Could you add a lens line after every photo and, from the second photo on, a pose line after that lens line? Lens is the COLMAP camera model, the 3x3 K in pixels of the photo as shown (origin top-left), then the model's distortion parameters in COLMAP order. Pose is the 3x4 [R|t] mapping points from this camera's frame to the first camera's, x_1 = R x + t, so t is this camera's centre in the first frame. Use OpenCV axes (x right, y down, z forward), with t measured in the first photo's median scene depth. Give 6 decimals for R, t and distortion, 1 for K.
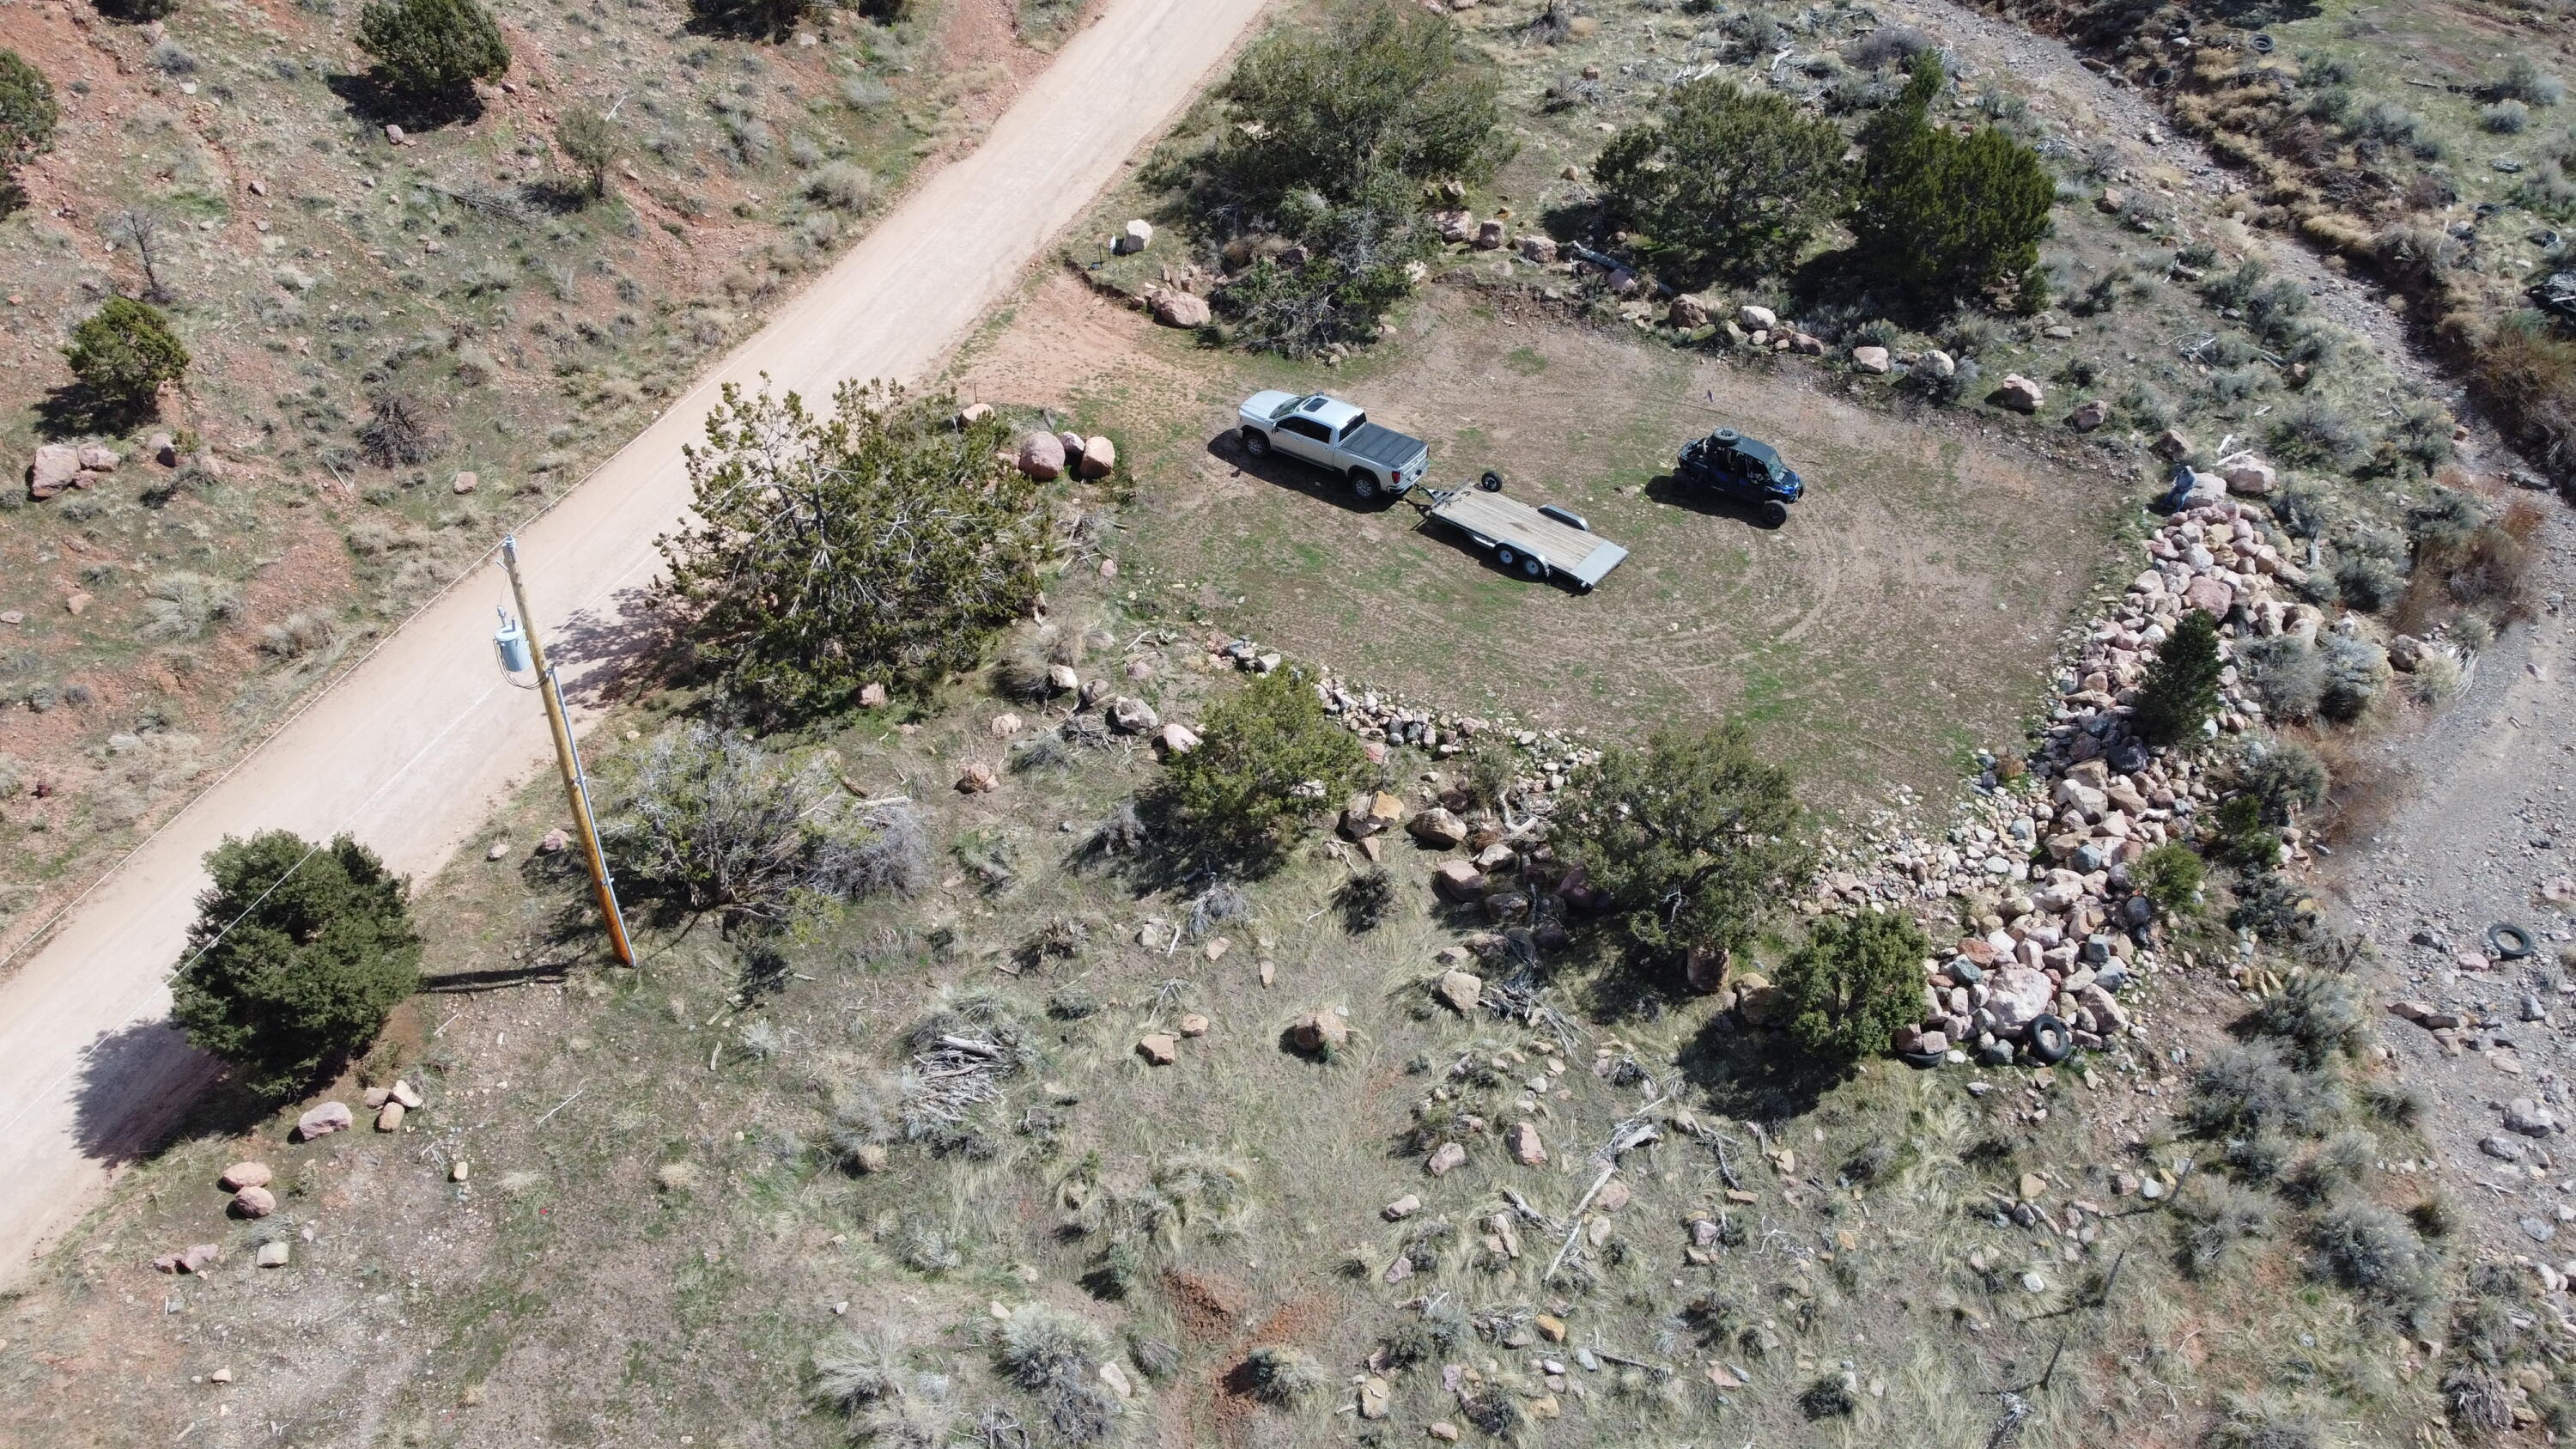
lens RADIAL K [[1954.0, 0, 1278.0], [0, 1954.0, 715.4], [0, 0, 1]] dist [0.000003, -0.008947]
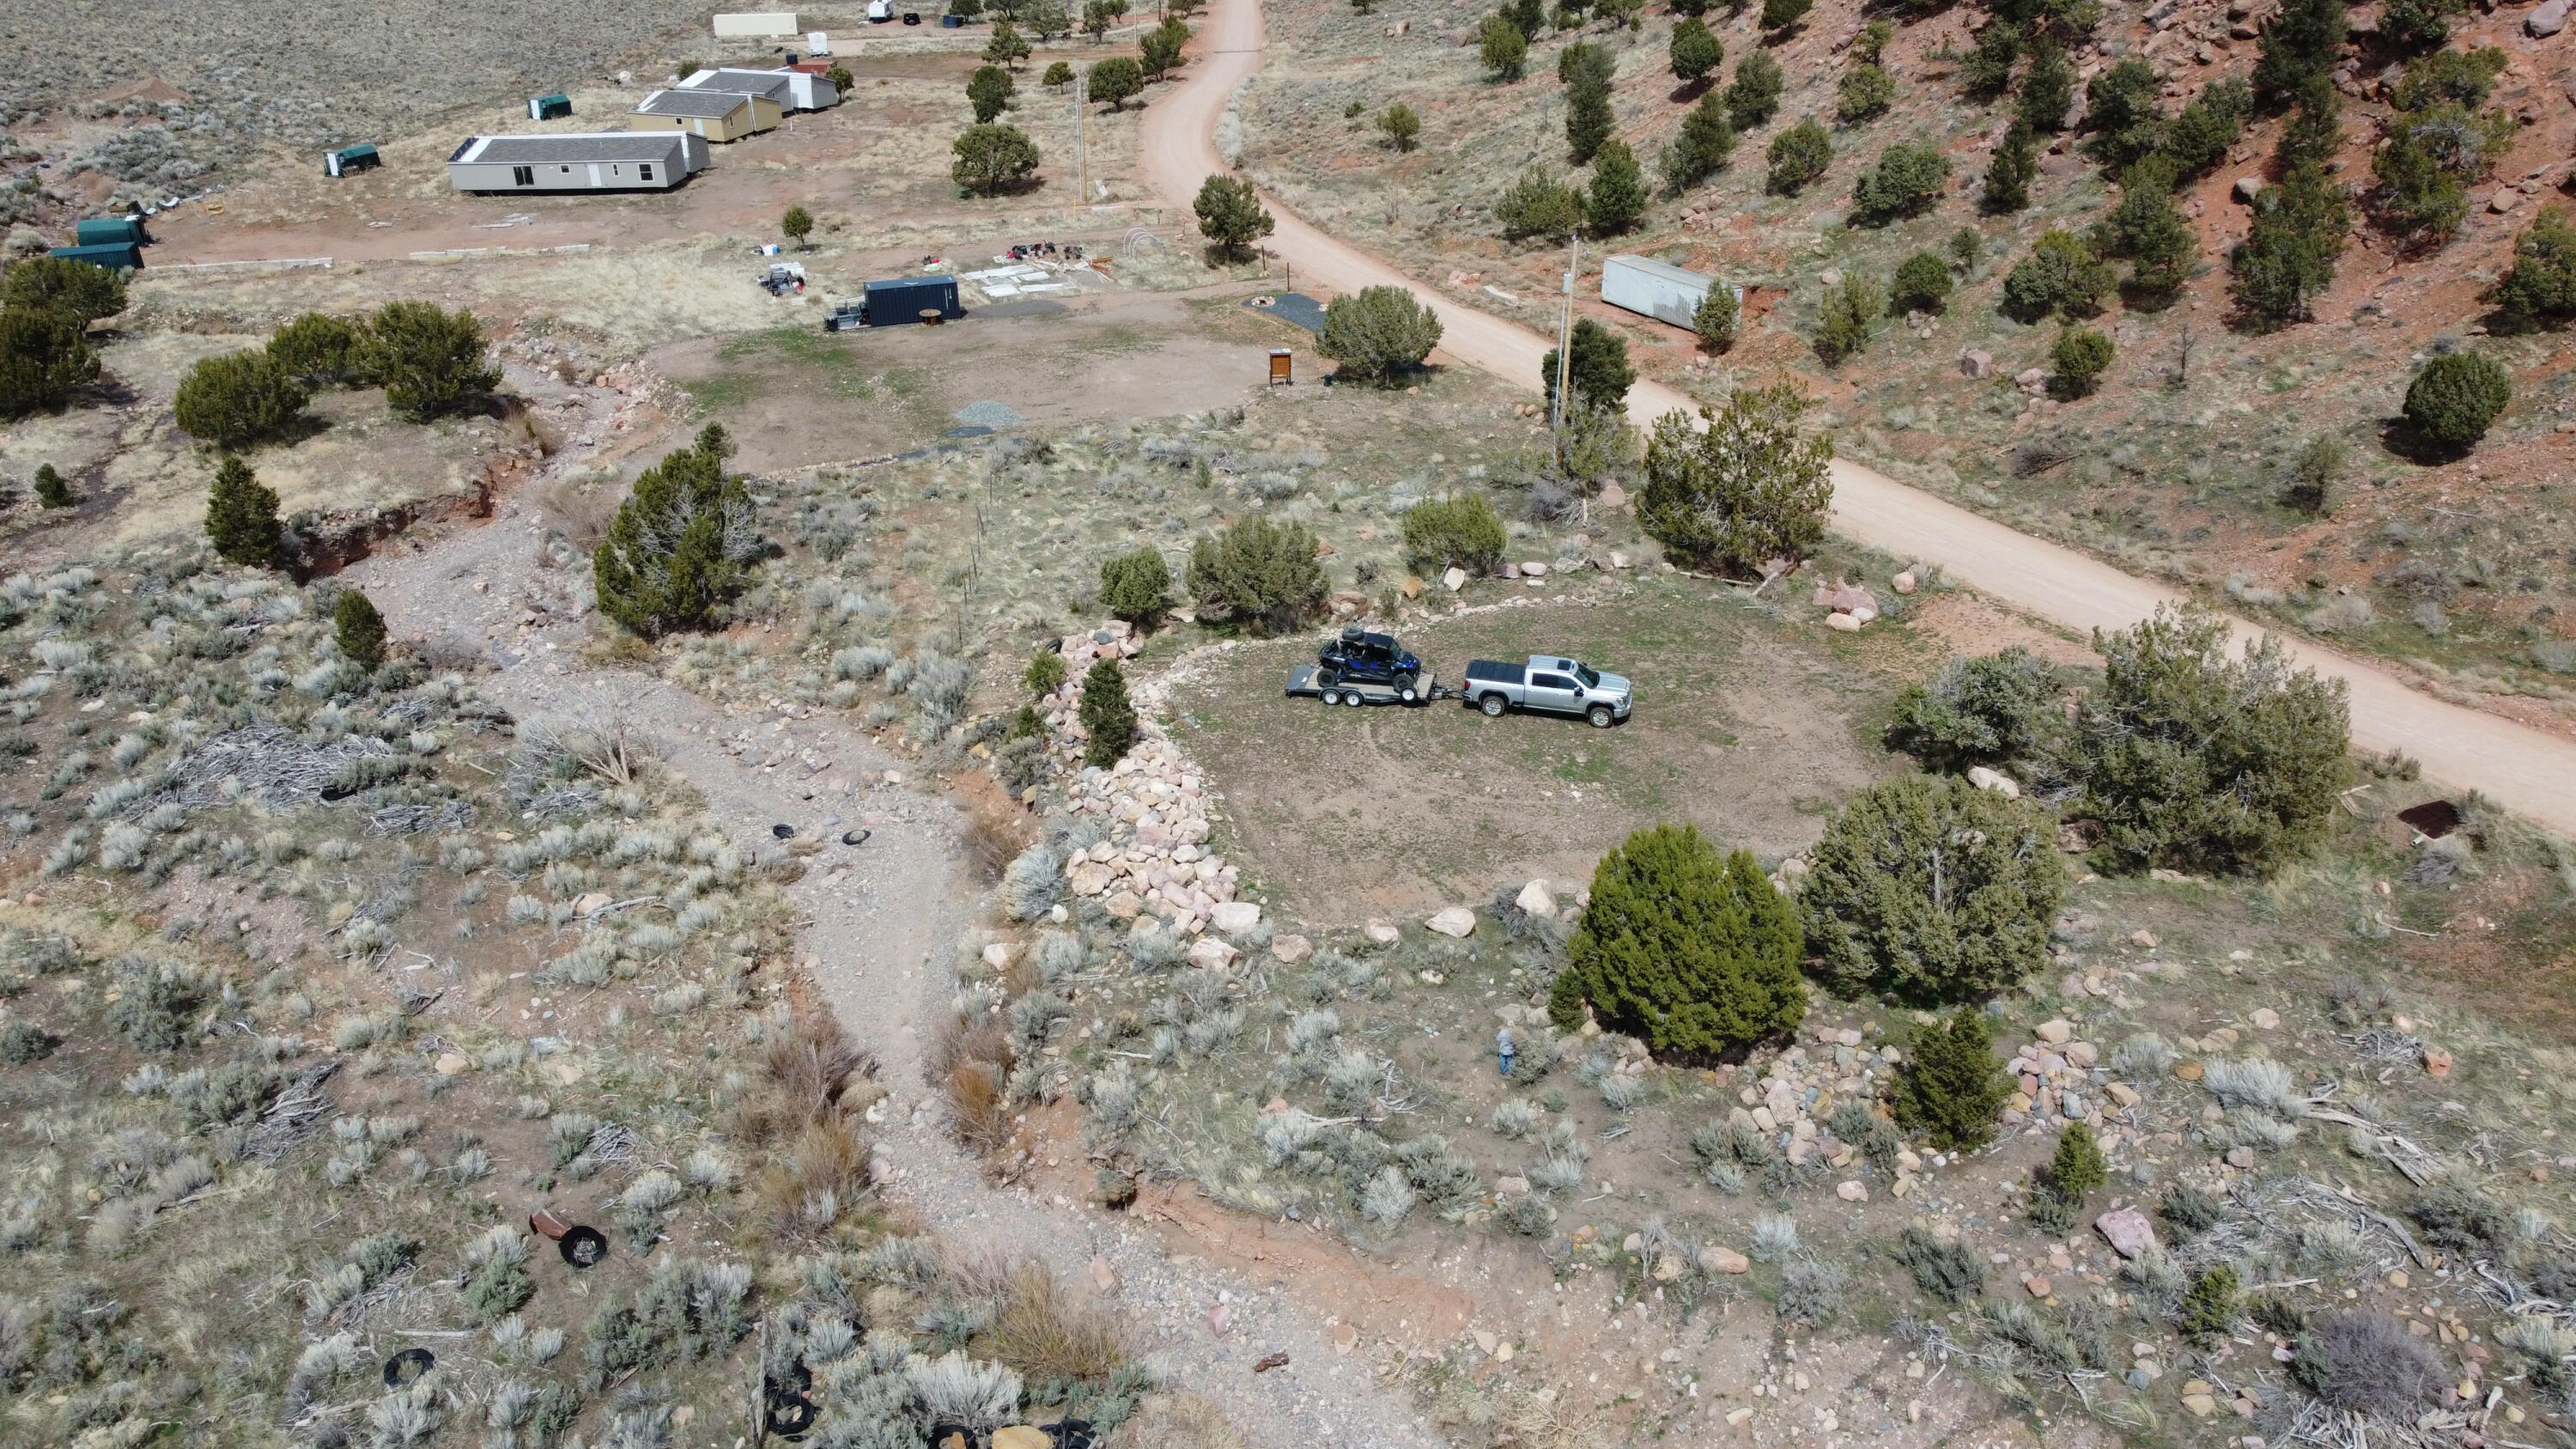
lens RADIAL K [[1954.0, 0, 1266.5], [0, 1954.0, 713.3], [0, 0, 1]] dist [0.000003, -0.008947]
pose [[-0.683092, 0.325999, -0.653536, 1.067832], [-0.464577, 0.496498, 0.733252, -0.900829], [0.563519, 0.804496, -0.187703, 1.090985]]
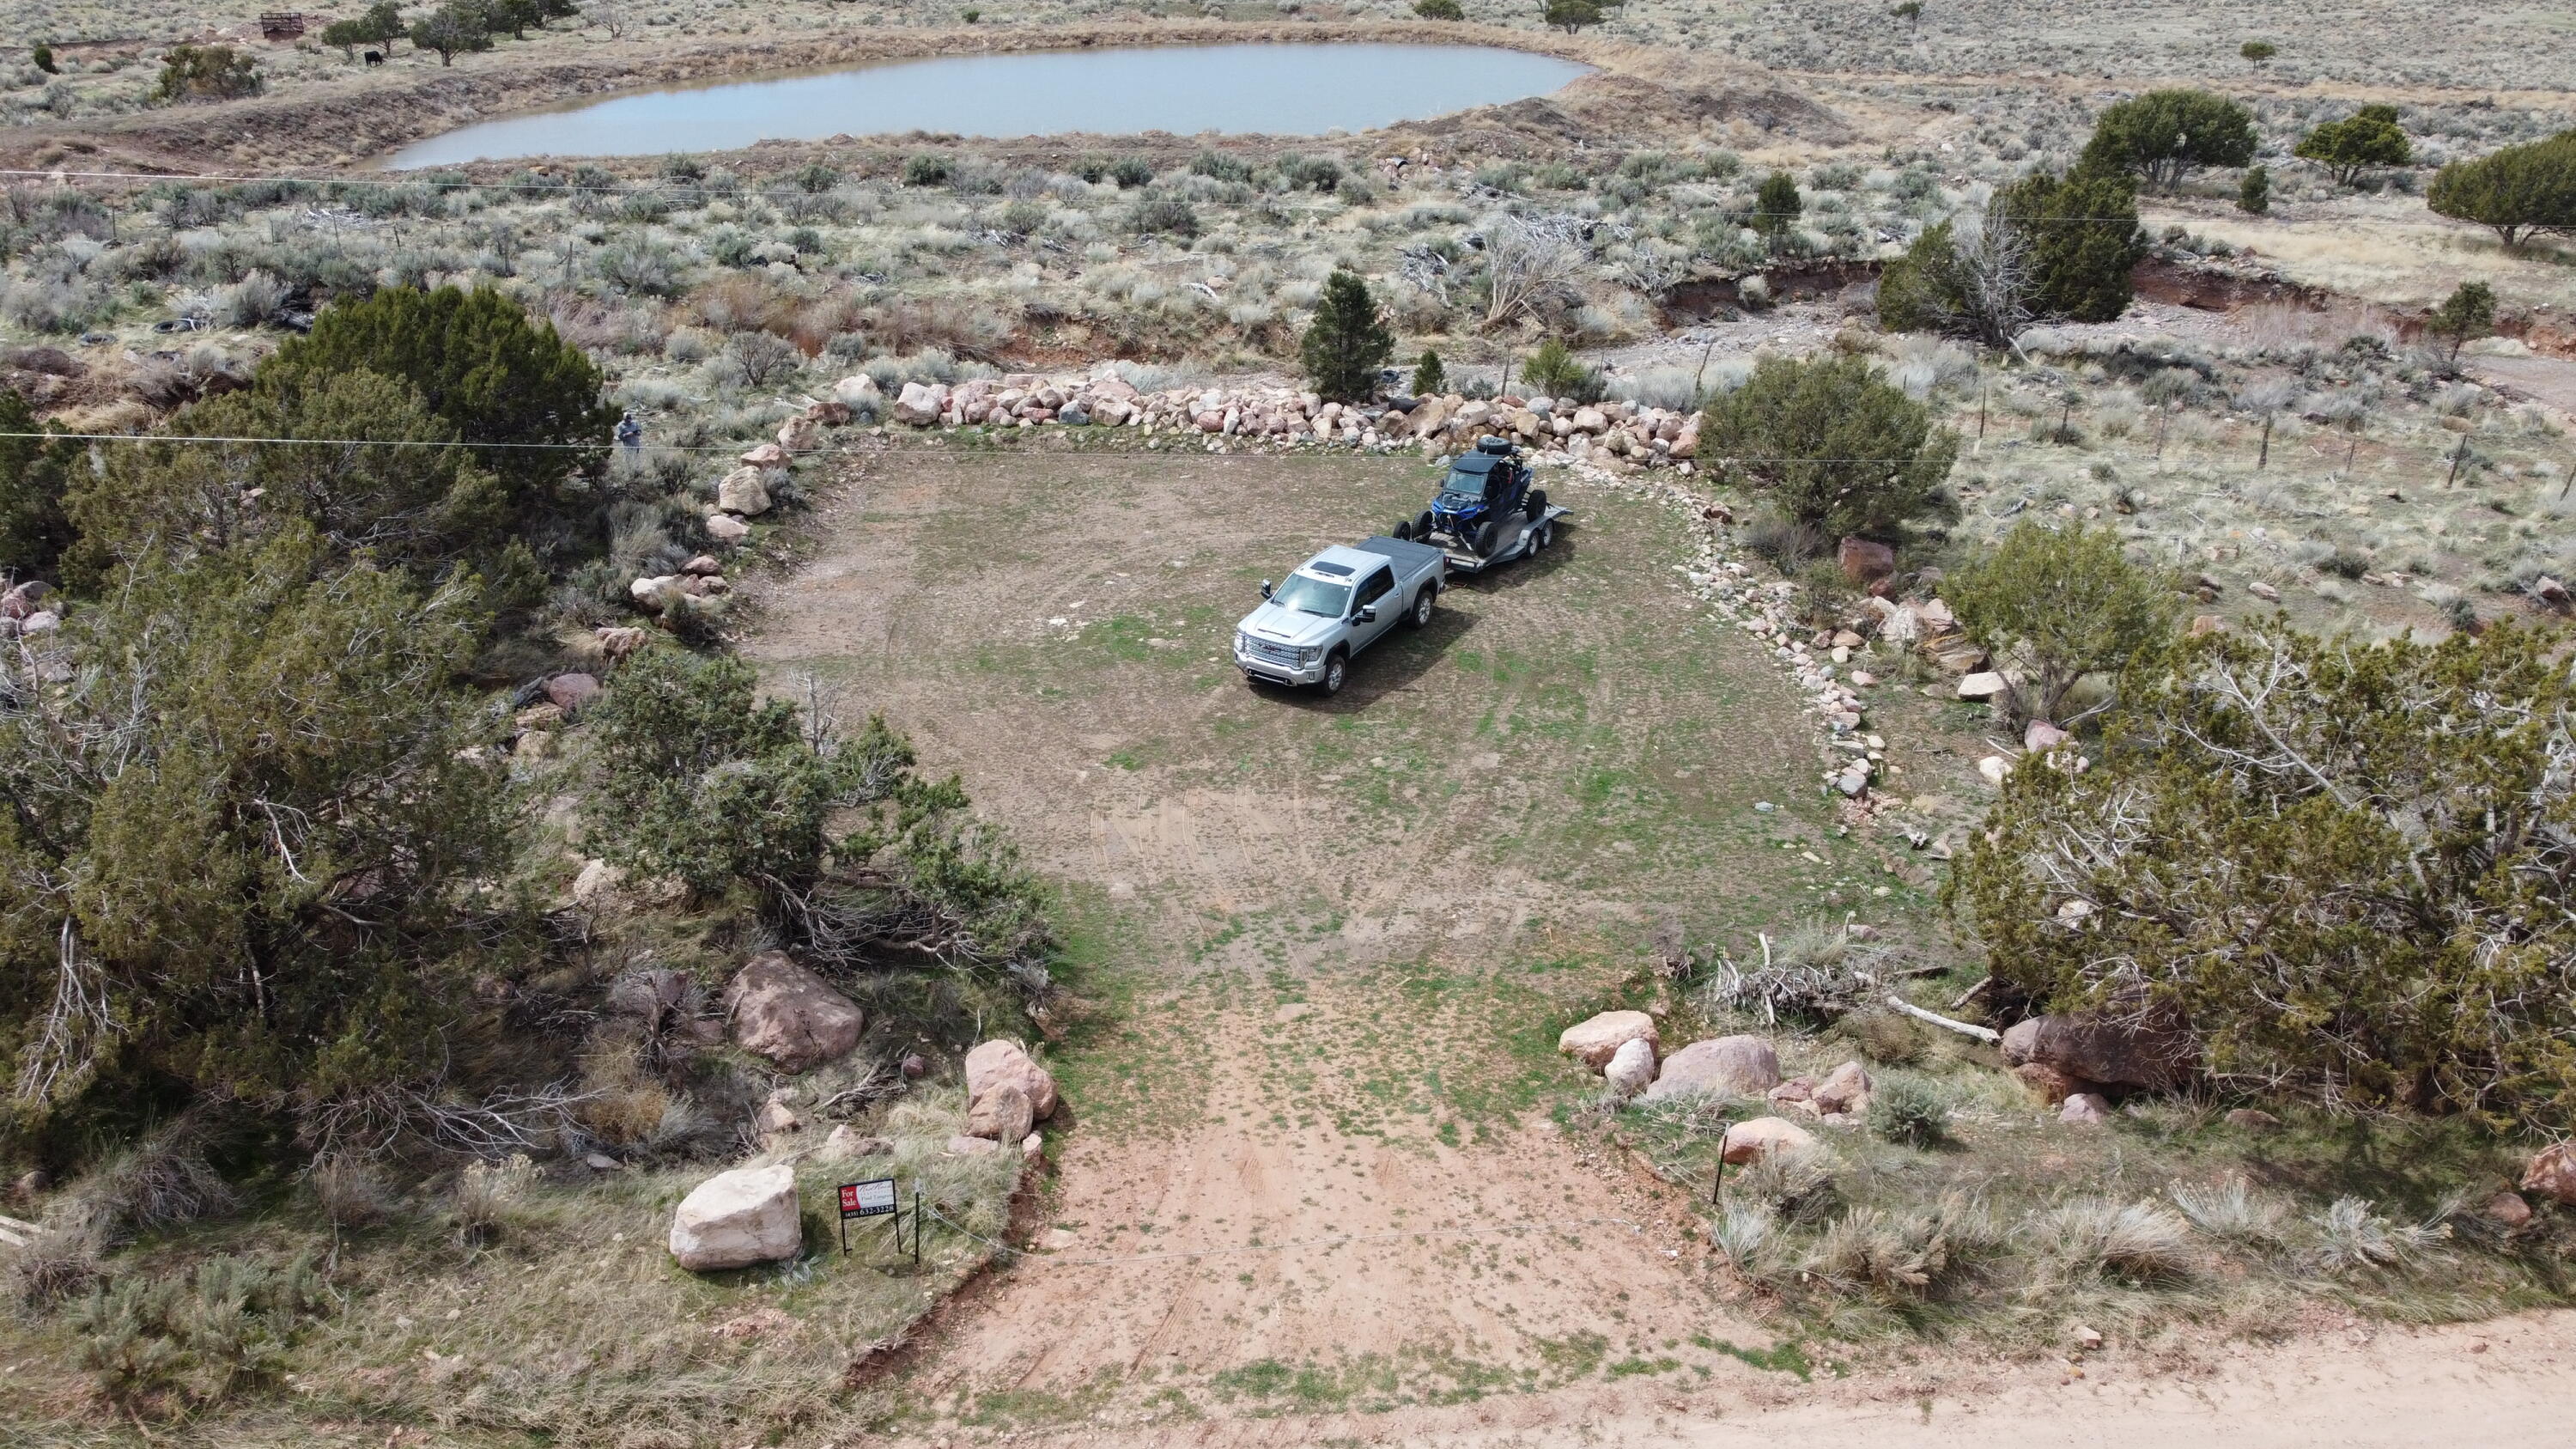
lens RADIAL K [[1954.0, 0, 1277.9], [0, 1954.0, 704.7], [0, 0, 1]] dist [0.000003, -0.008947]
pose [[-0.511403, -0.371977, 0.774661, -0.381072], [0.537352, 0.565058, 0.626069, -0.511454], [-0.670612, 0.736439, -0.089090, 1.048999]]
